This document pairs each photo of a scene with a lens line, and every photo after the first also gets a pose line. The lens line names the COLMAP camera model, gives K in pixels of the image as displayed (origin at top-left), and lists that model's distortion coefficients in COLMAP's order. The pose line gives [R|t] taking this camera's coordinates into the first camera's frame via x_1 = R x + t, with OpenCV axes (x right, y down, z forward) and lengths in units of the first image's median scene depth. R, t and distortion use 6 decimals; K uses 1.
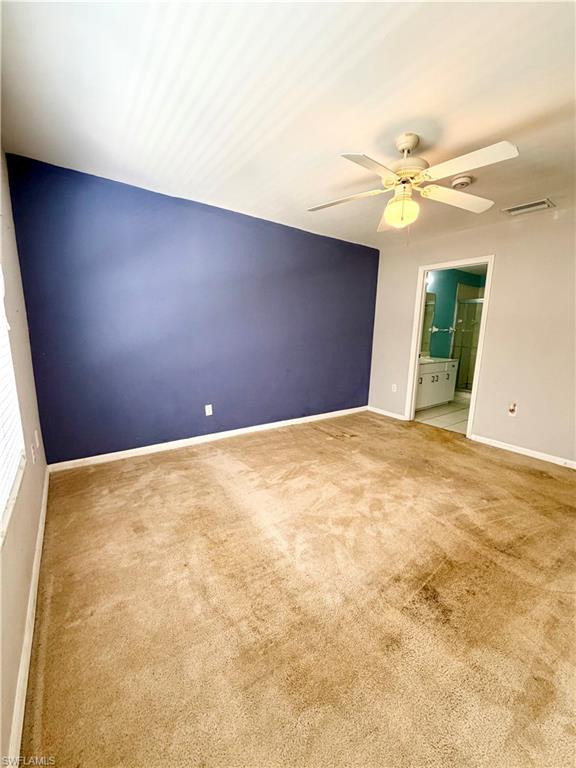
lens RADIAL K [[308.2, 0, 288.0], [0, 308.2, 384.0], [0, 0, 1]] dist [-0.000832, -0.000106]
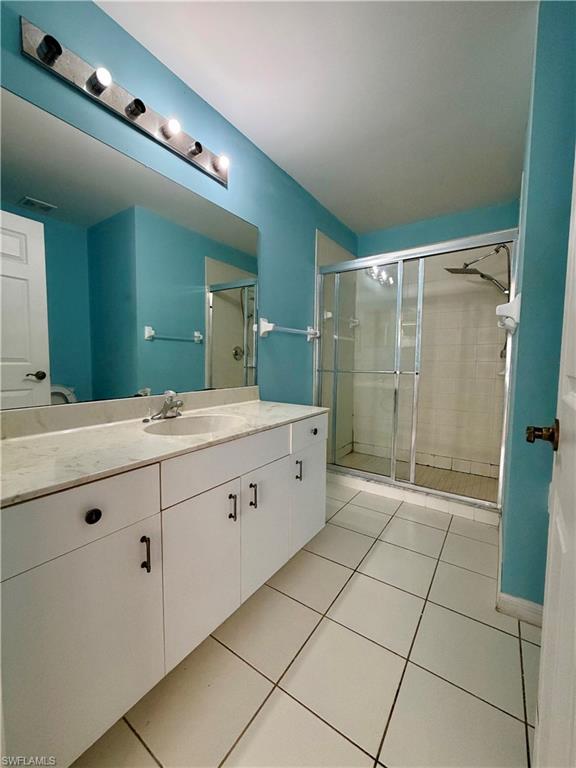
lens RADIAL K [[308.2, 0, 288.0], [0, 308.2, 384.0], [0, 0, 1]] dist [-0.000832, -0.000106]
pose [[0.941802, -0.033617, 0.334483, 0.463294], [0.062901, 0.995037, -0.077104, -0.096405], [-0.330231, 0.093656, 0.939242, 0.802874]]
